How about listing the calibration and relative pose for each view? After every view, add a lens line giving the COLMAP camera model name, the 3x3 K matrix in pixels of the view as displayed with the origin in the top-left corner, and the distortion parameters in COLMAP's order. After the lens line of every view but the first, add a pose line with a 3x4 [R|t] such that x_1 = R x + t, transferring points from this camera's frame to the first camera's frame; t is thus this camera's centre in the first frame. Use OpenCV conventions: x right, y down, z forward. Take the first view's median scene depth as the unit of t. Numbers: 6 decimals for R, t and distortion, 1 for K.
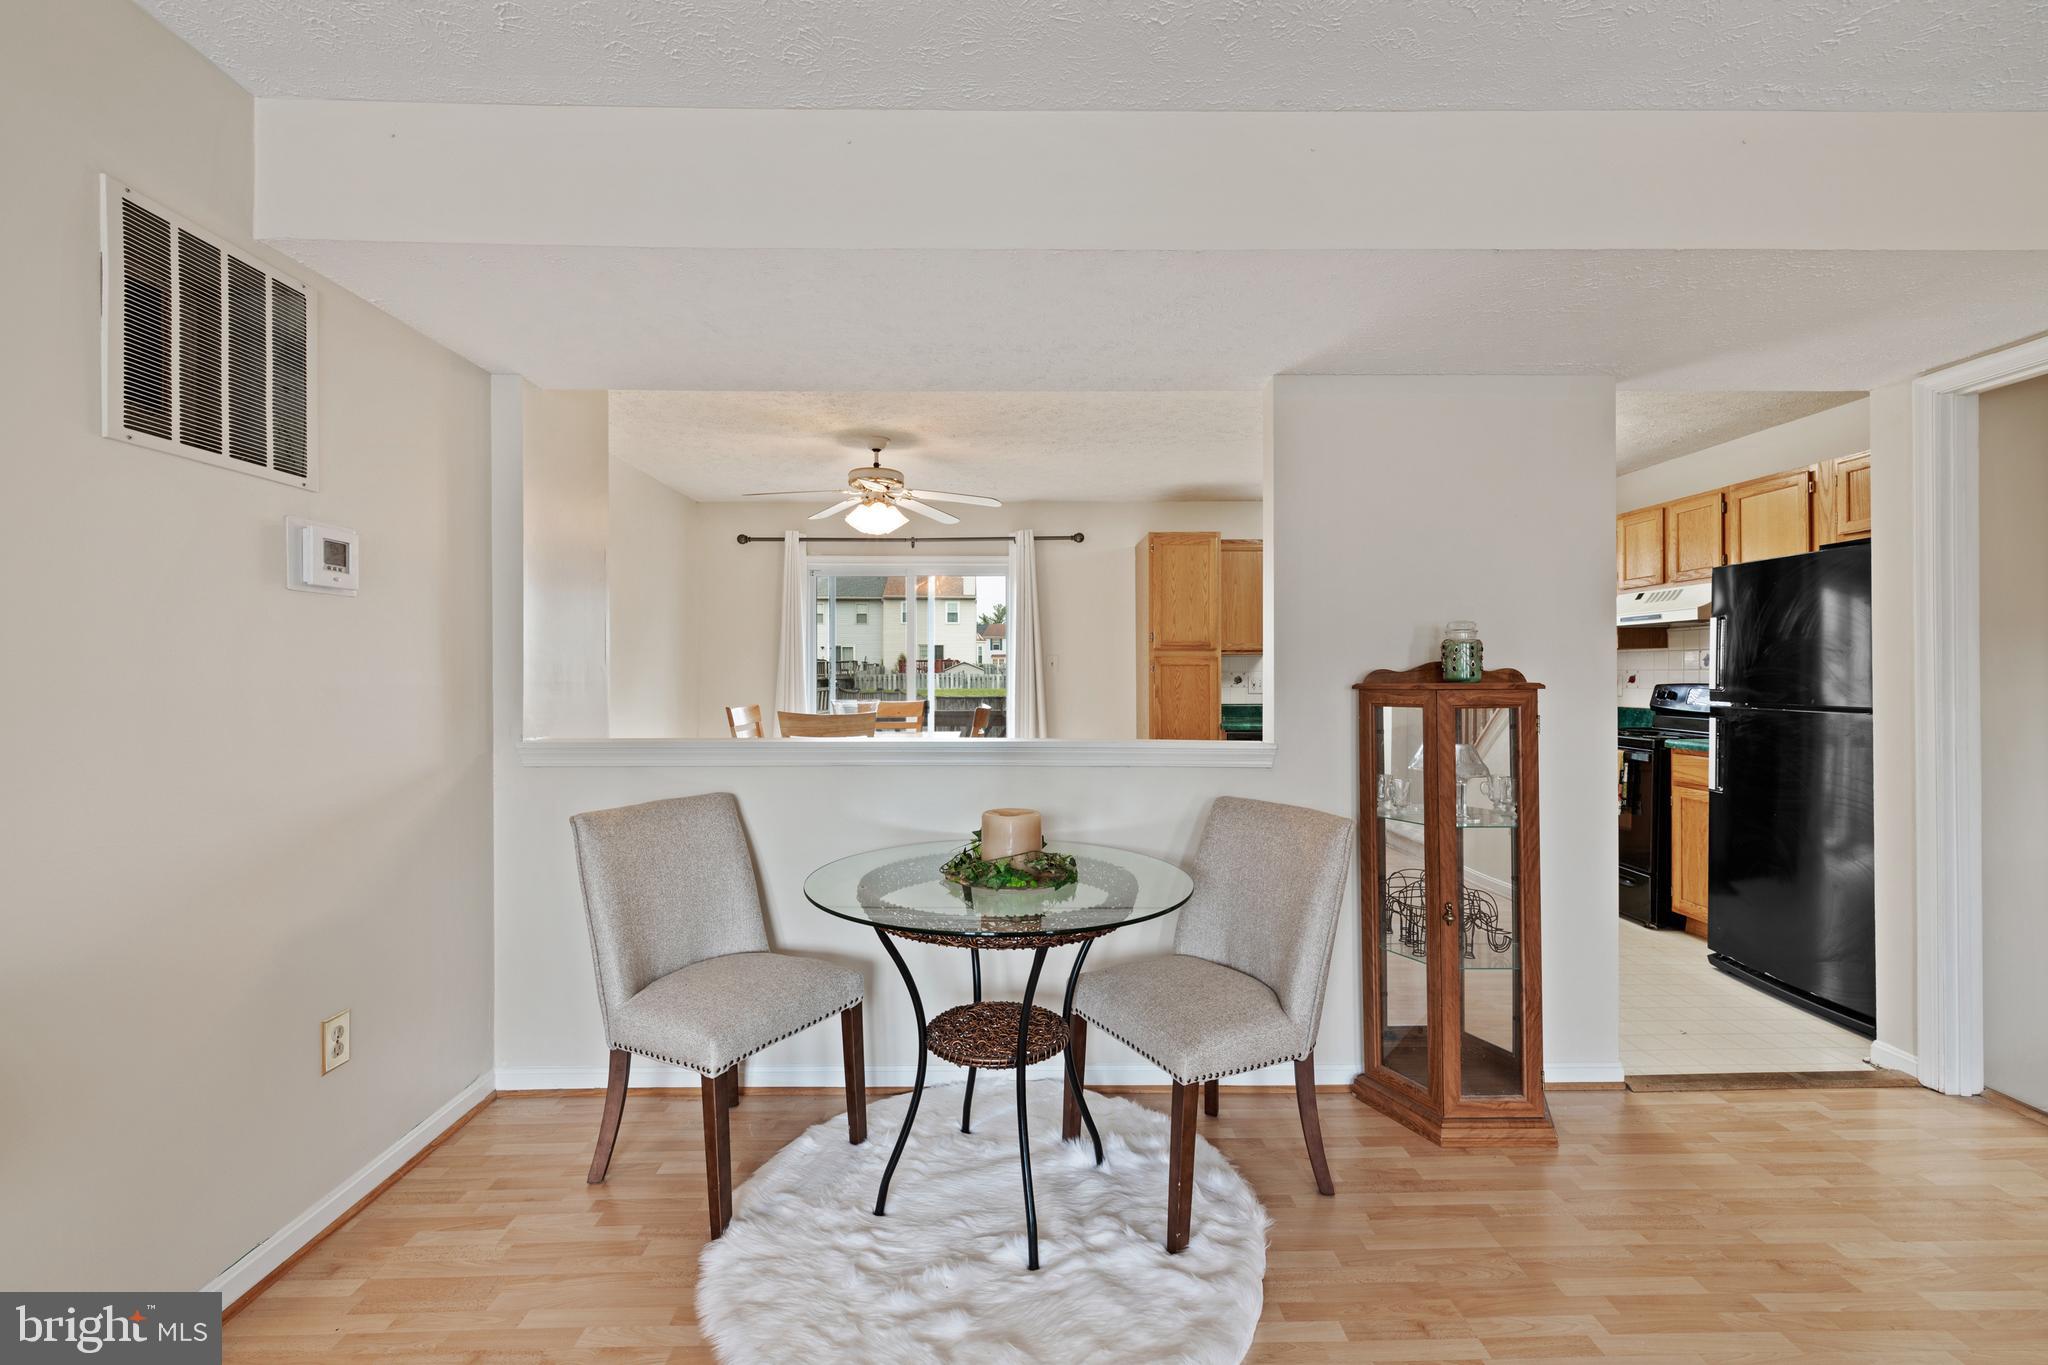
lens RADIAL K [[857.1, 0, 1020.2], [0, 857.1, 669.9], [0, 0, 1]] dist [-0.000794, -0.000172]
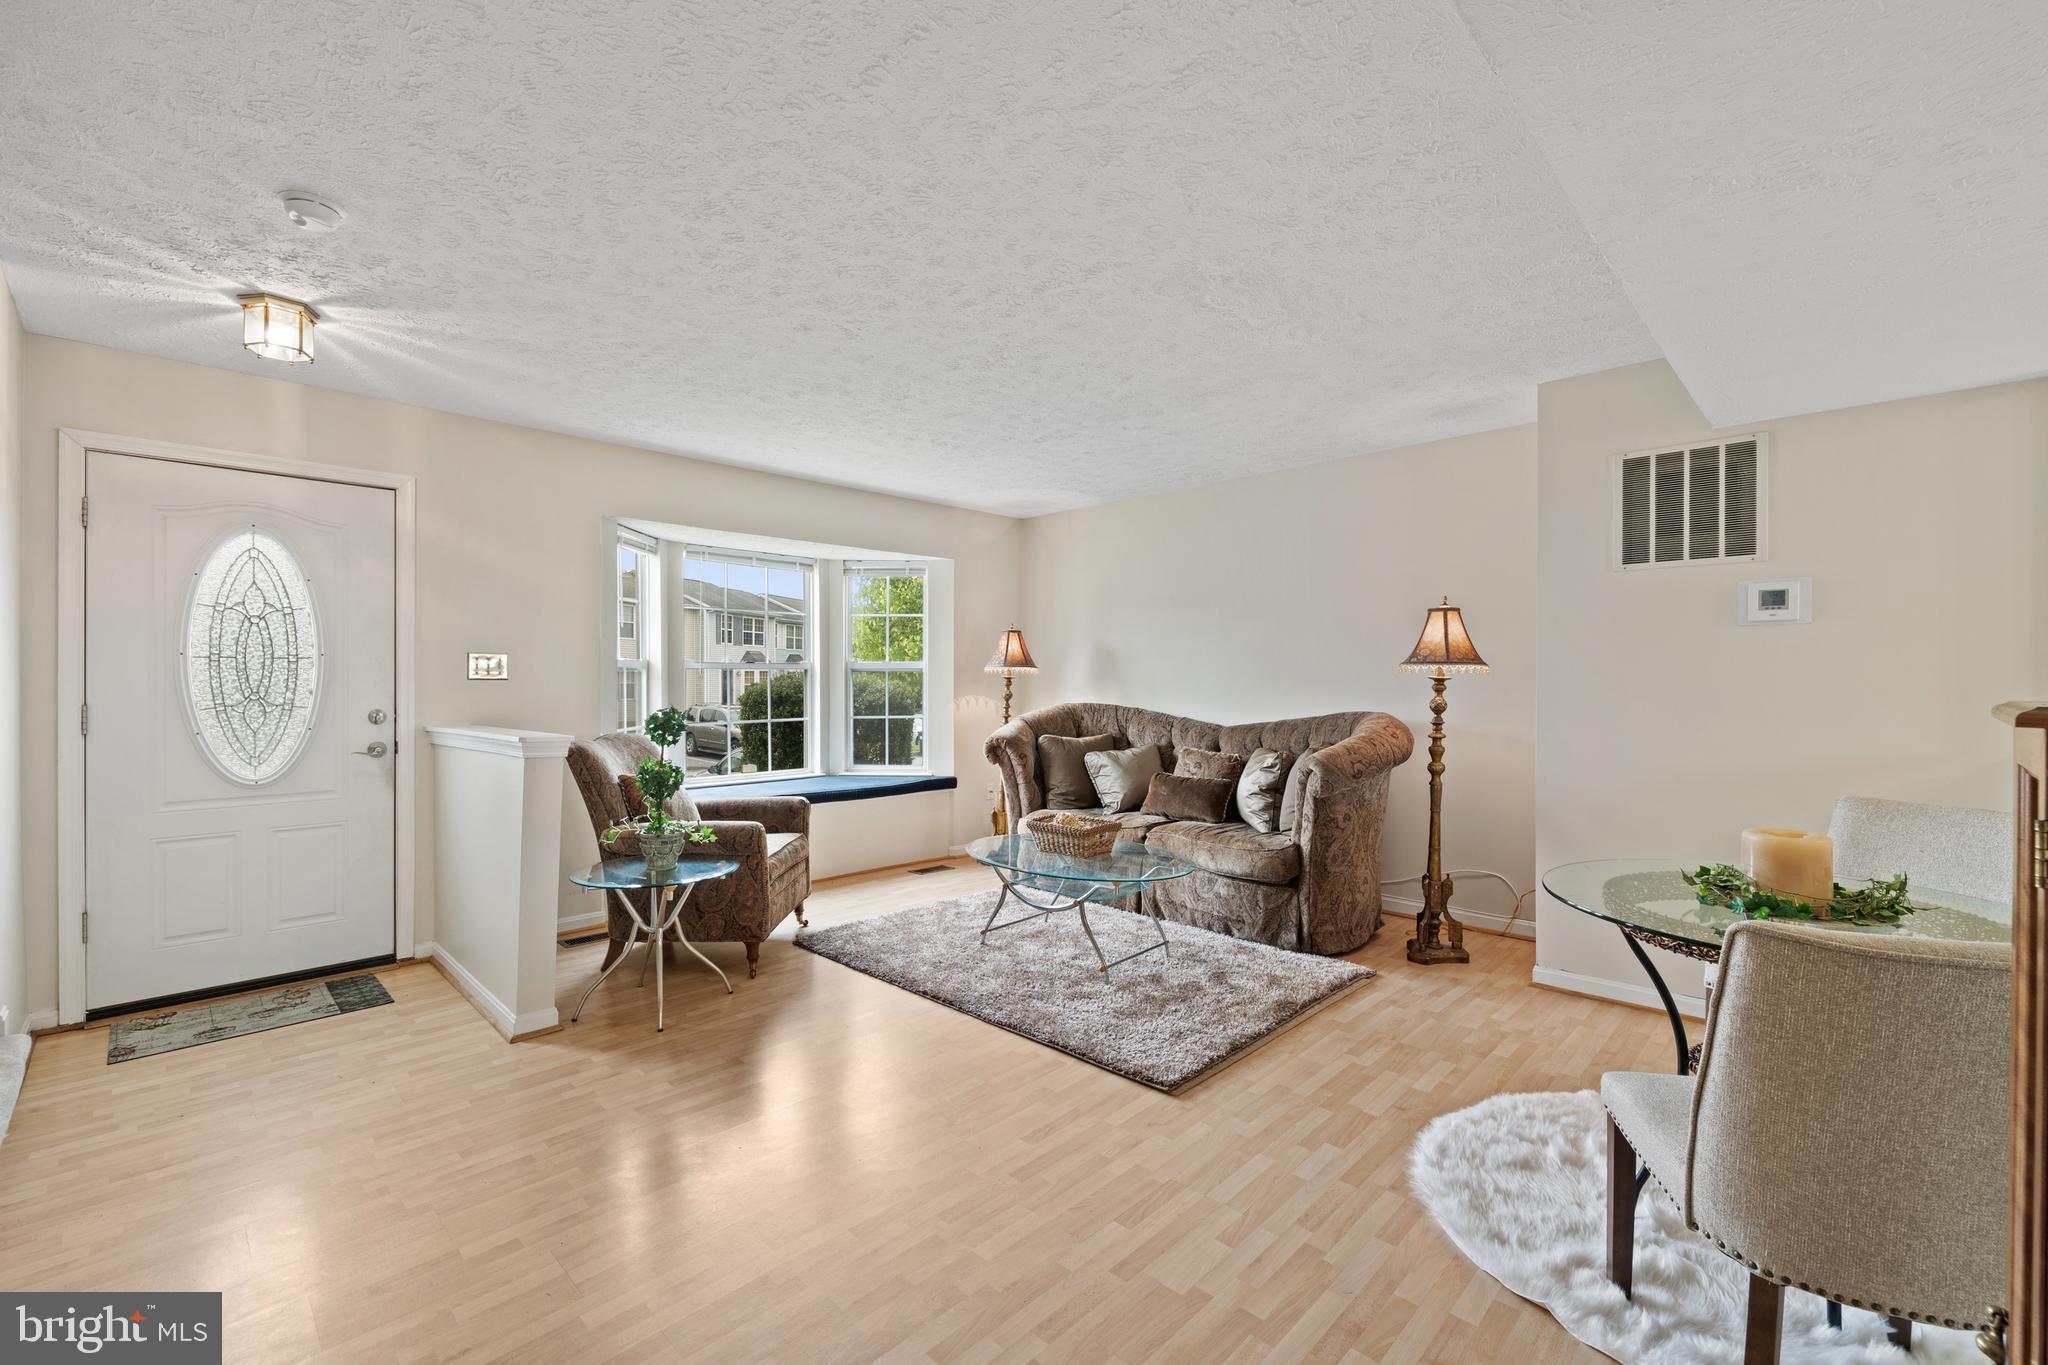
lens RADIAL K [[855.6, 0, 1024.0], [0, 855.6, 682.5], [0, 0, 1]] dist [-0.009933, -0.000114]
pose [[-0.707352, 0.003755, -0.706851, 0.932753], [0.003013, 0.999993, 0.002298, 0.005538], [0.706855, -0.000504, -0.707358, 0.857343]]
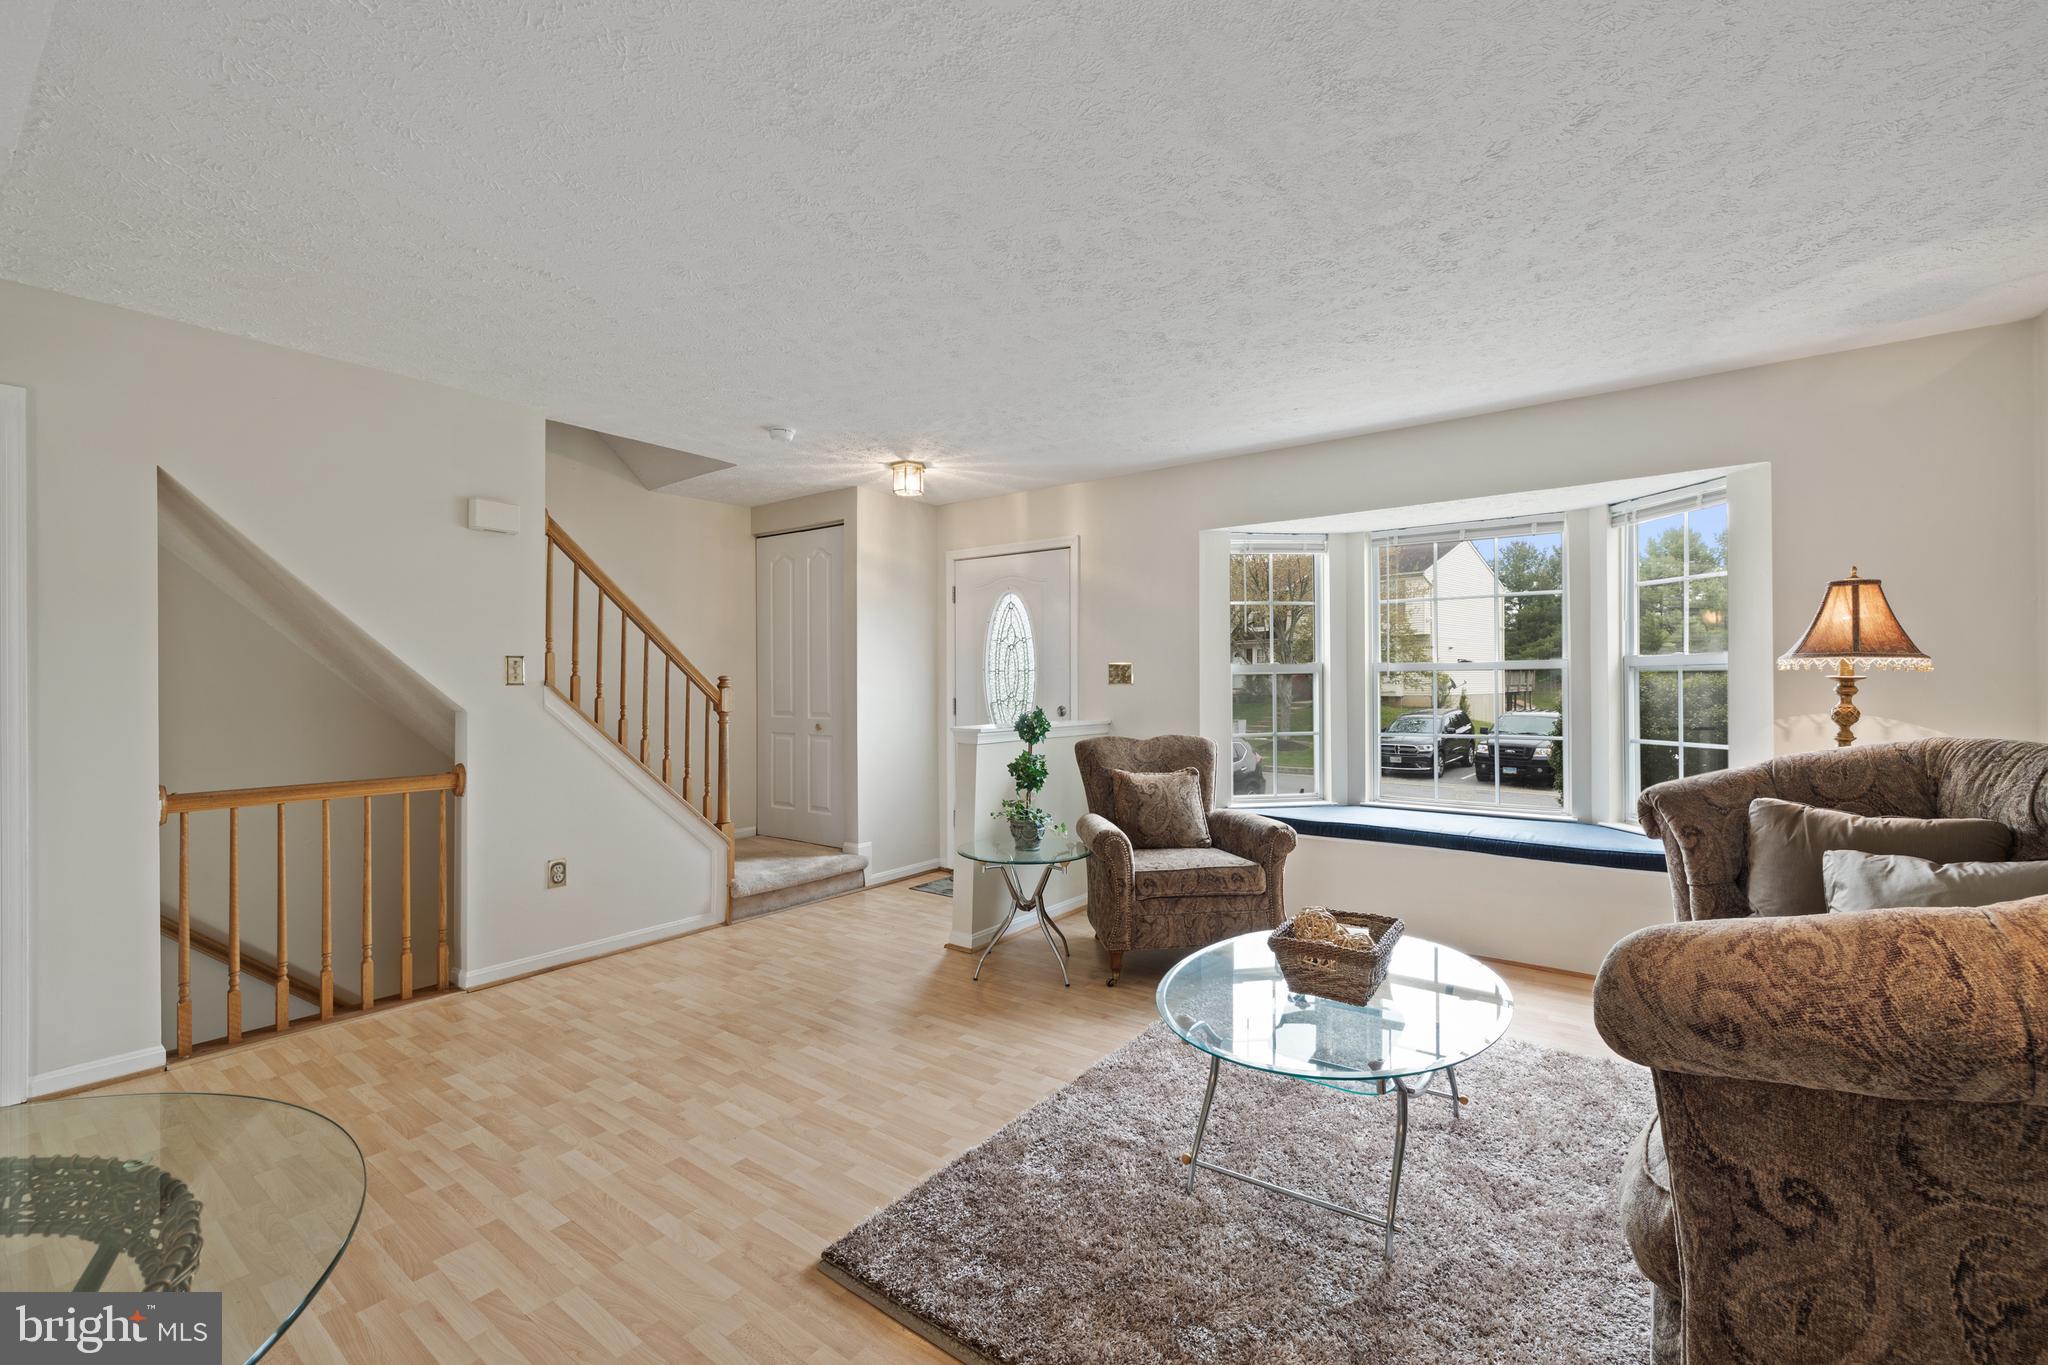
lens RADIAL K [[854.6, 0, 1024.0], [0, 854.6, 682.5], [0, 0, 1]] dist [-0.002327, -0.000504]
pose [[-0.796239, 0.004725, 0.604964, -0.459659], [0.002025, 0.999985, -0.005146, 0.005984], [-0.604979, -0.002872, -0.796236, 0.743591]]
